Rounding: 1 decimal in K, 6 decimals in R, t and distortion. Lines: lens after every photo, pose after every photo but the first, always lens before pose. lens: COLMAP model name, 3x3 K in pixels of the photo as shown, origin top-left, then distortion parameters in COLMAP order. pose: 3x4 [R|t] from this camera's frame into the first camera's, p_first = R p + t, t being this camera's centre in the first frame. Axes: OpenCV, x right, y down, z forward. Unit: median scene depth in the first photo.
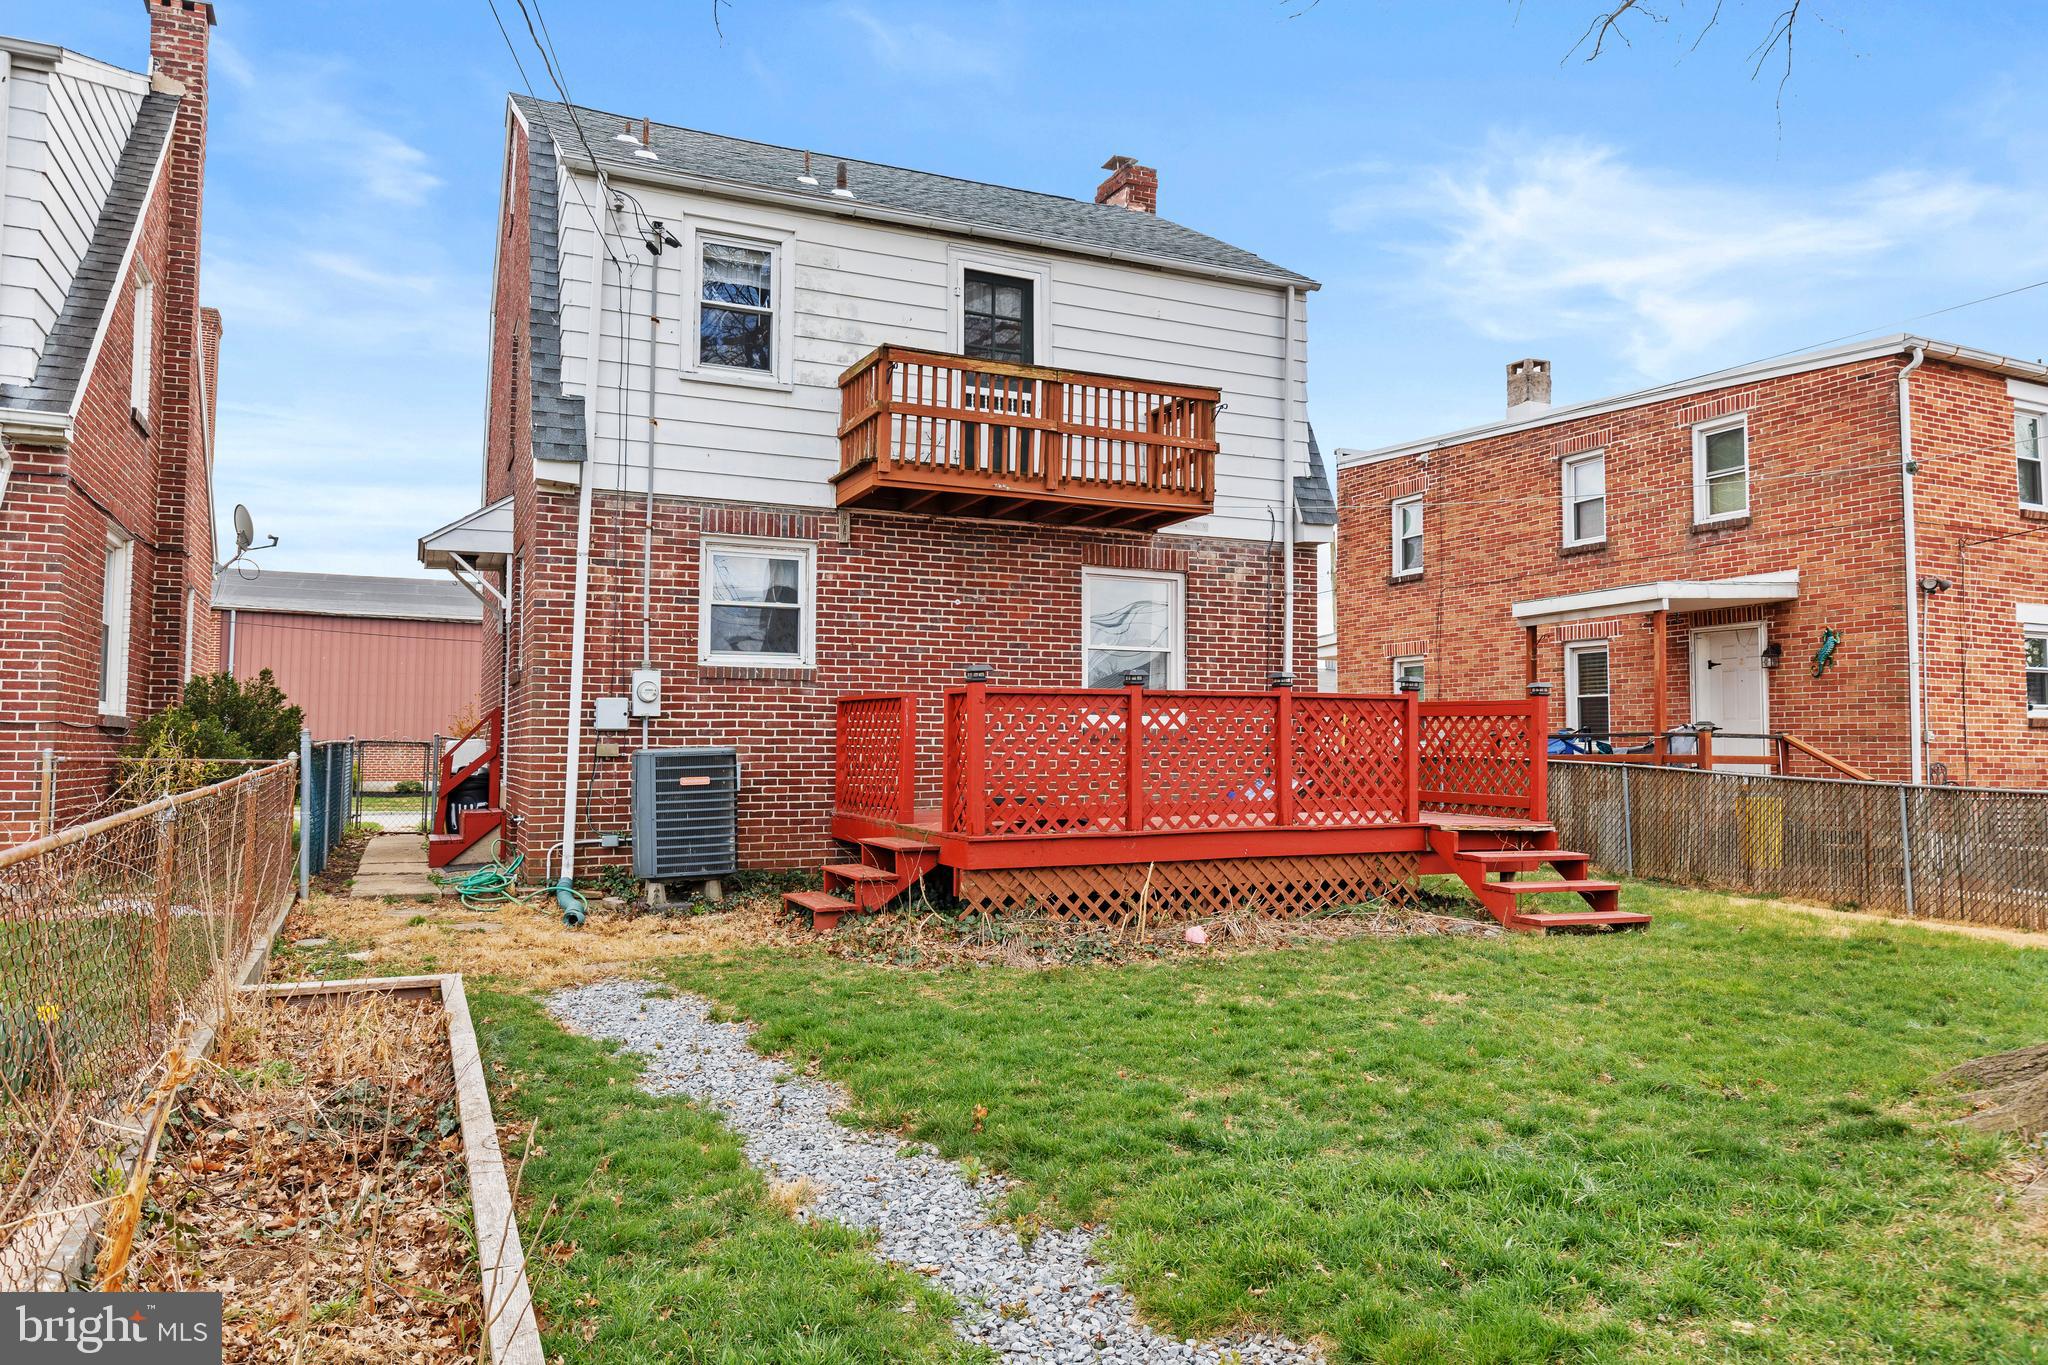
lens RADIAL K [[1429.7, 0, 1033.4], [0, 1429.7, 666.9], [0, 0, 1]] dist [-0.012818, 0.009094]
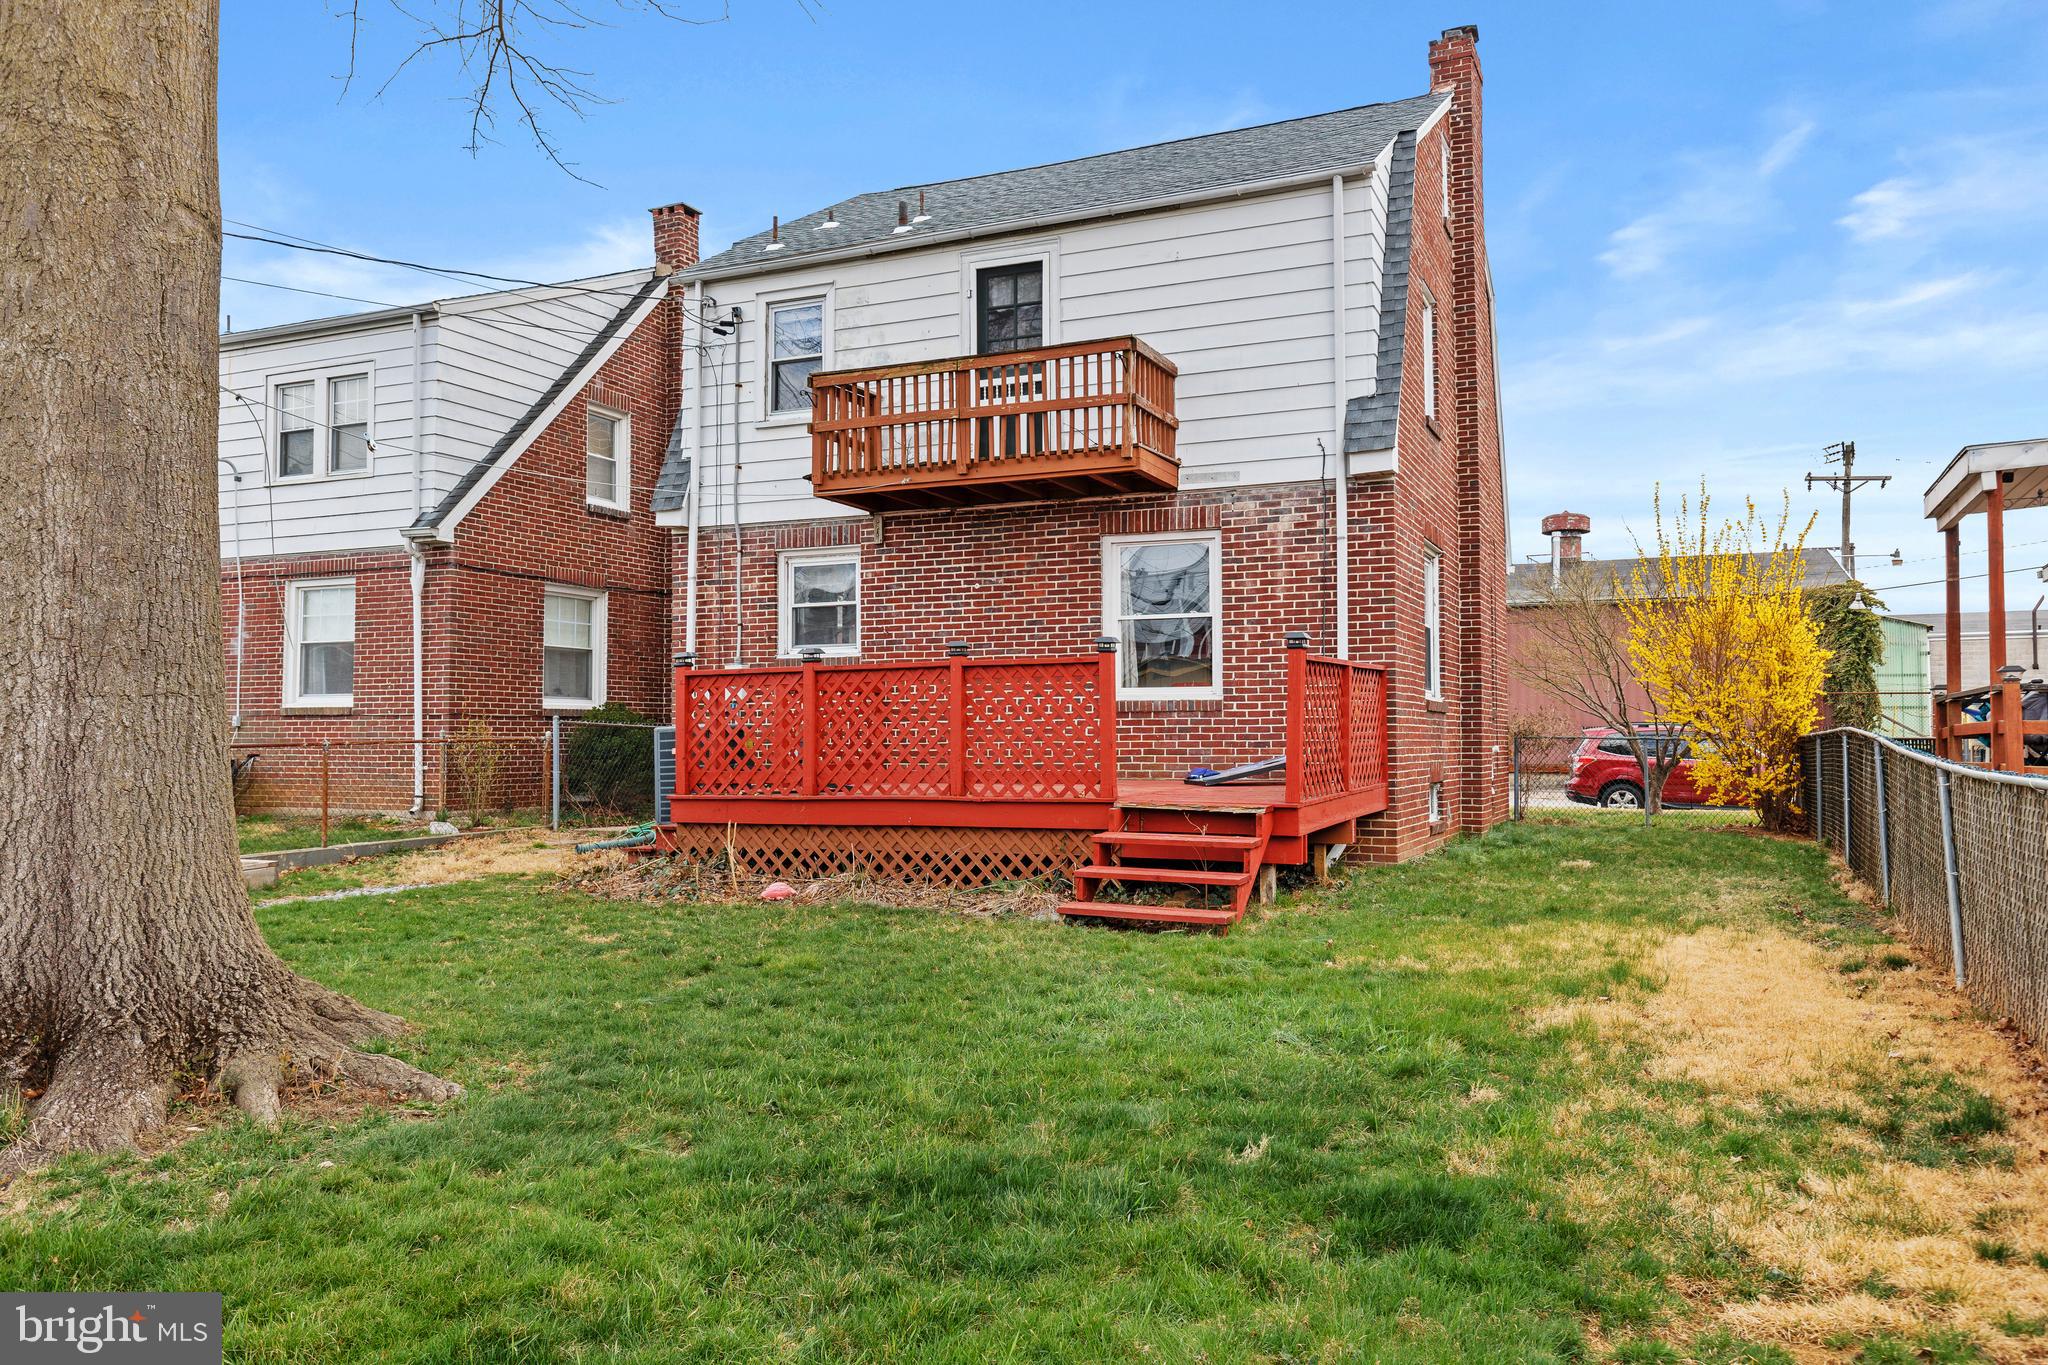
lens RADIAL K [[1484.0, 0, 1025.5], [0, 1484.0, 681.4], [0, 0, 1]] dist [0.000666, -0.000657]
pose [[0.645668, -0.034289, -0.762848, 0.808281], [0.049848, 0.998753, -0.002702, 0.030311], [0.761990, -0.036282, 0.646572, 0.308865]]
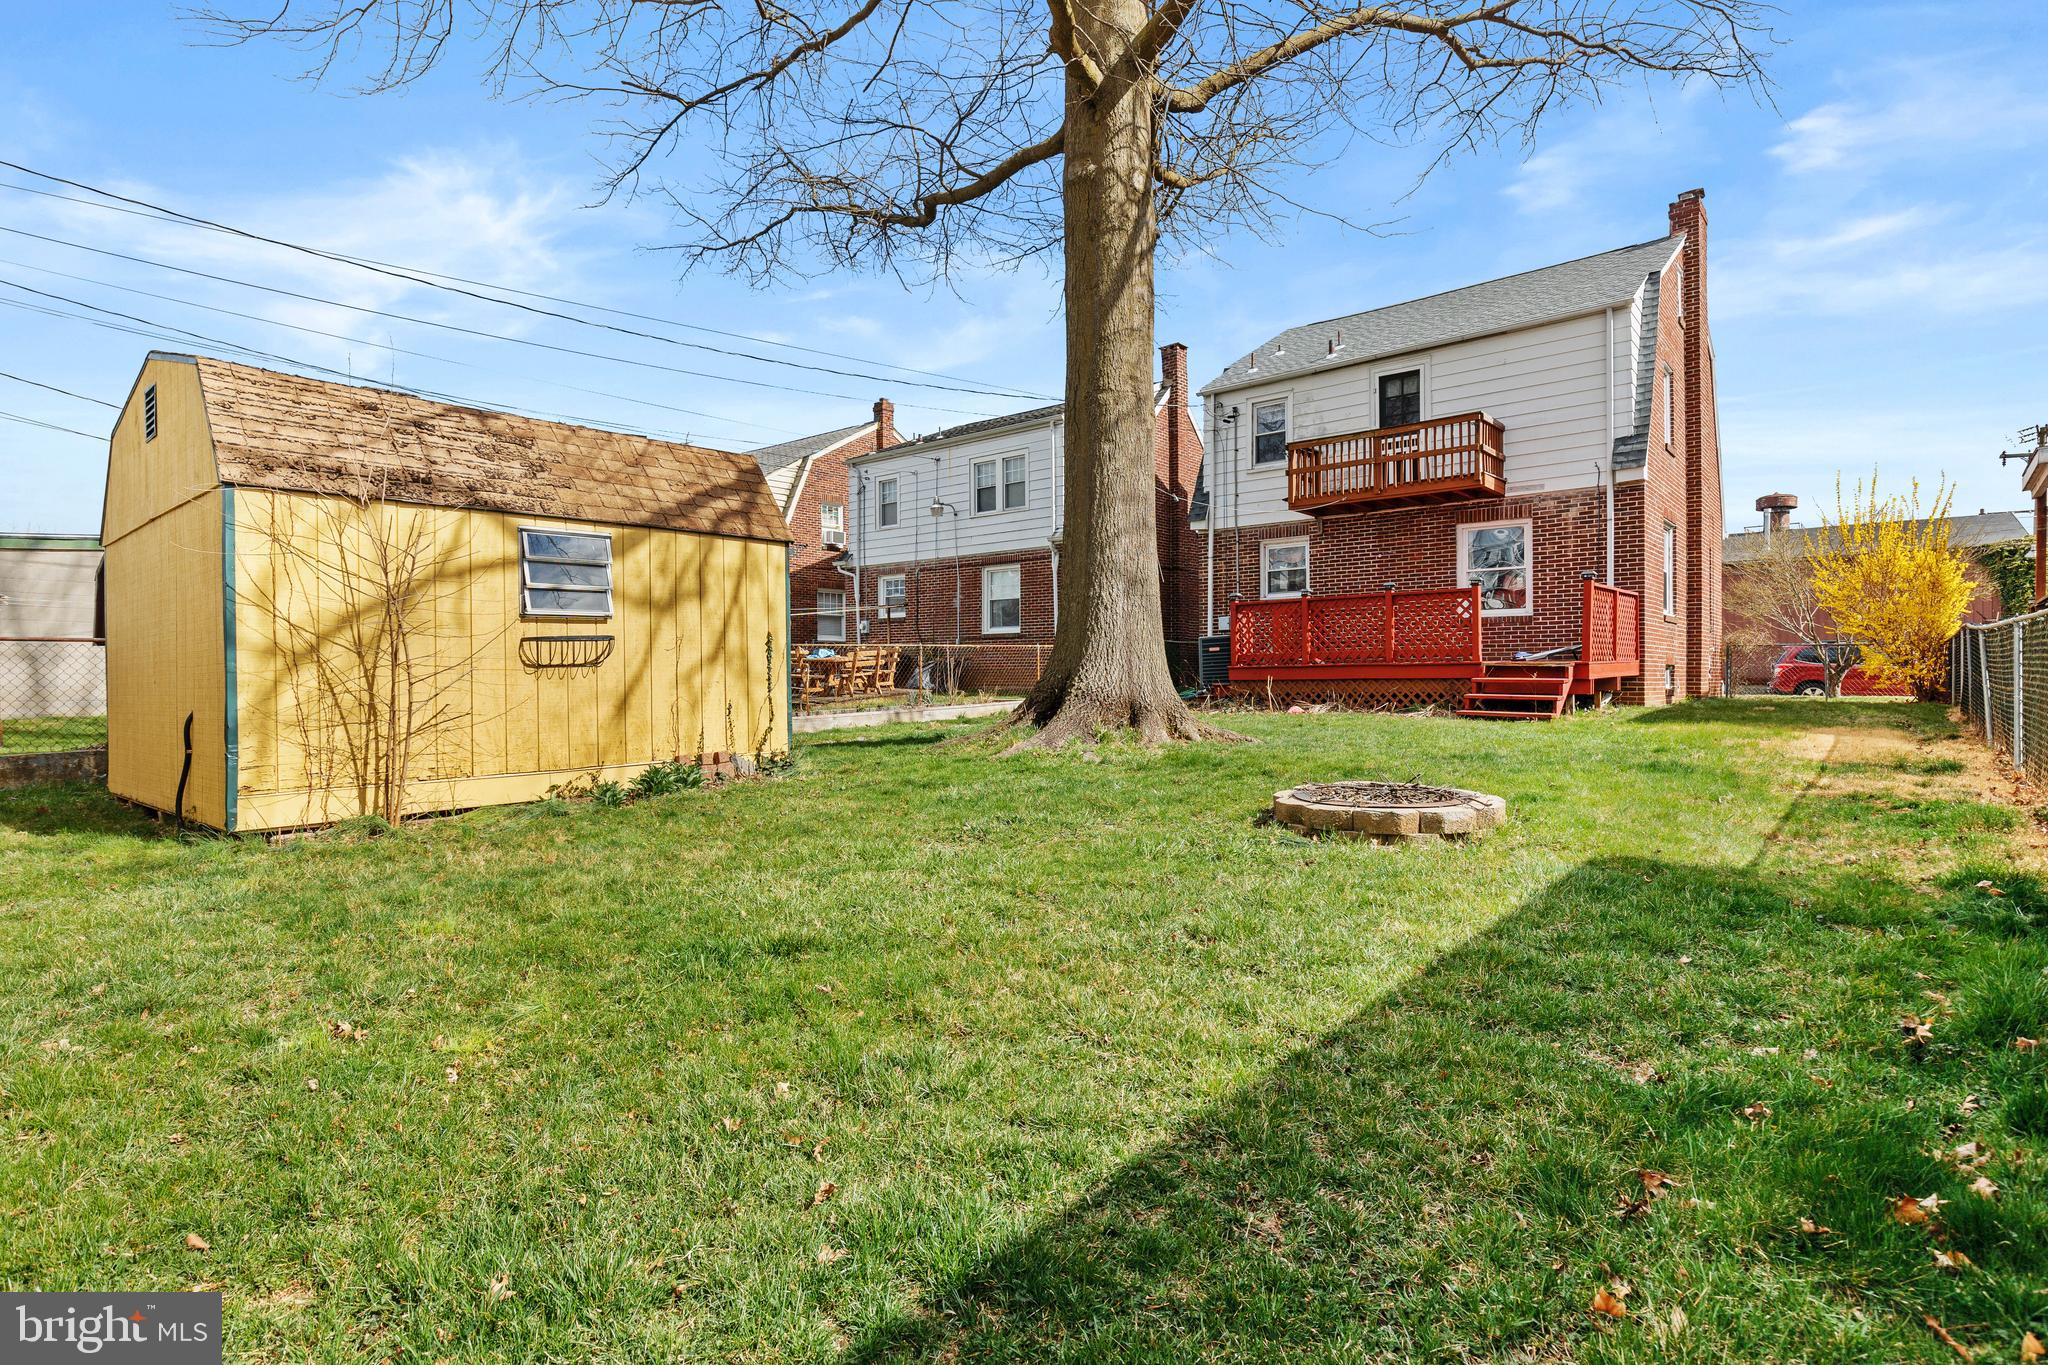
lens RADIAL K [[1017.2, 0, 1033.4], [0, 1017.2, 676.6], [0, 0, 1]] dist [-0.001171, -0.000383]
pose [[0.404680, -0.004353, -0.914448, 0.995091], [0.060118, 0.997952, 0.021854, 0.057606], [0.912480, -0.063819, 0.404113, 0.020856]]
